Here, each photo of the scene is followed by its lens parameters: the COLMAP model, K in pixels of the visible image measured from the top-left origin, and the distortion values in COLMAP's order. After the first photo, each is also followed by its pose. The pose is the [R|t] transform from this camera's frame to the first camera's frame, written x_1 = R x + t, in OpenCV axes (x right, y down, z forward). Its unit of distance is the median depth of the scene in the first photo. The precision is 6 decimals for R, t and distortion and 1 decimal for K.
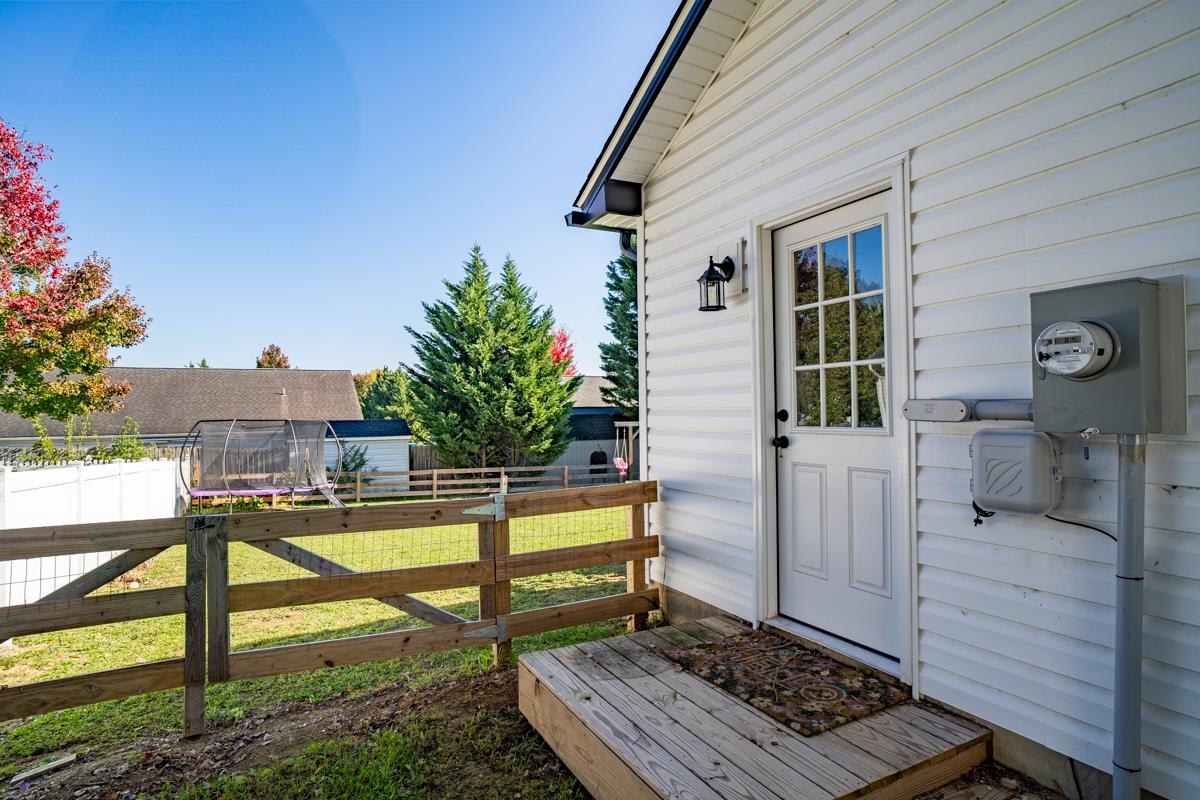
lens RADIAL K [[628.8, 0, 600.4], [0, 628.8, 409.5], [0, 0, 1]] dist [-0.053842, 0.026883]
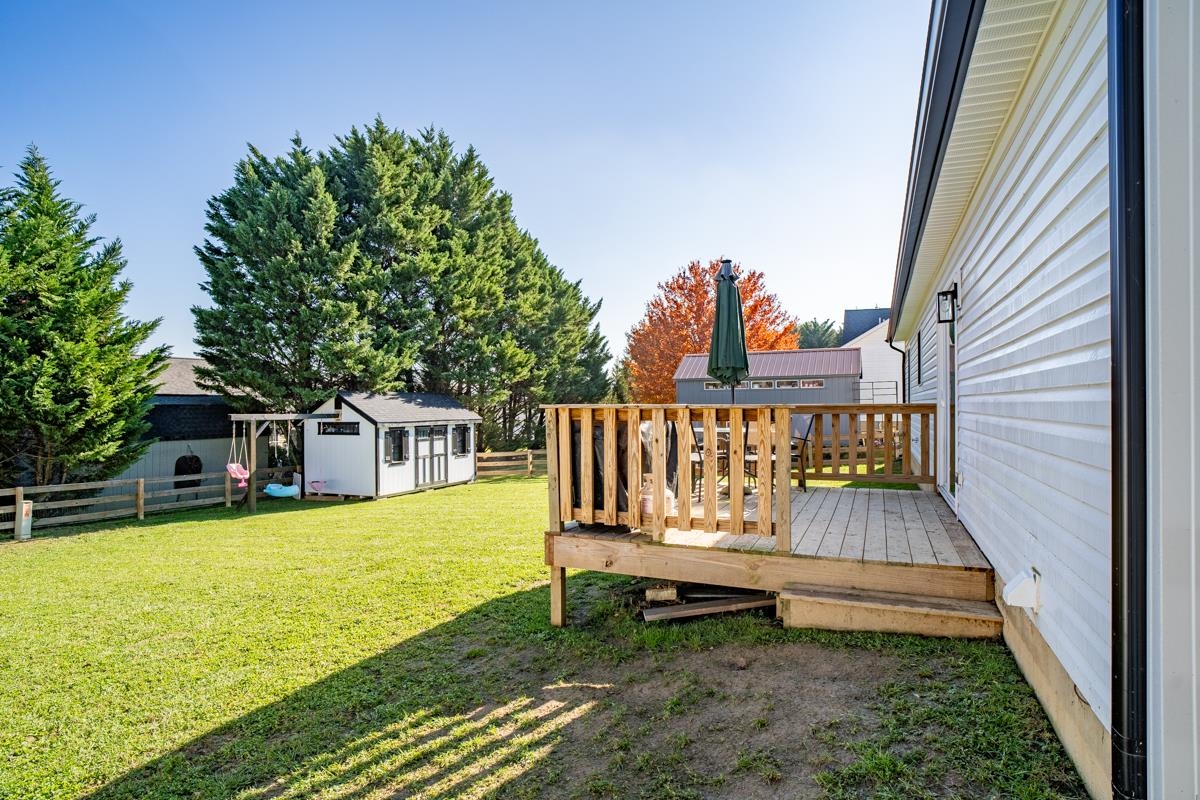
lens RADIAL K [[628.8, 0, 600.4], [0, 628.8, 409.5], [0, 0, 1]] dist [-0.053842, 0.026883]
pose [[0.783009, 0.006946, 0.621972, -0.083730], [-0.007461, 0.999971, -0.001775, 0.012151], [-0.621966, -0.003250, 0.783037, 0.173602]]
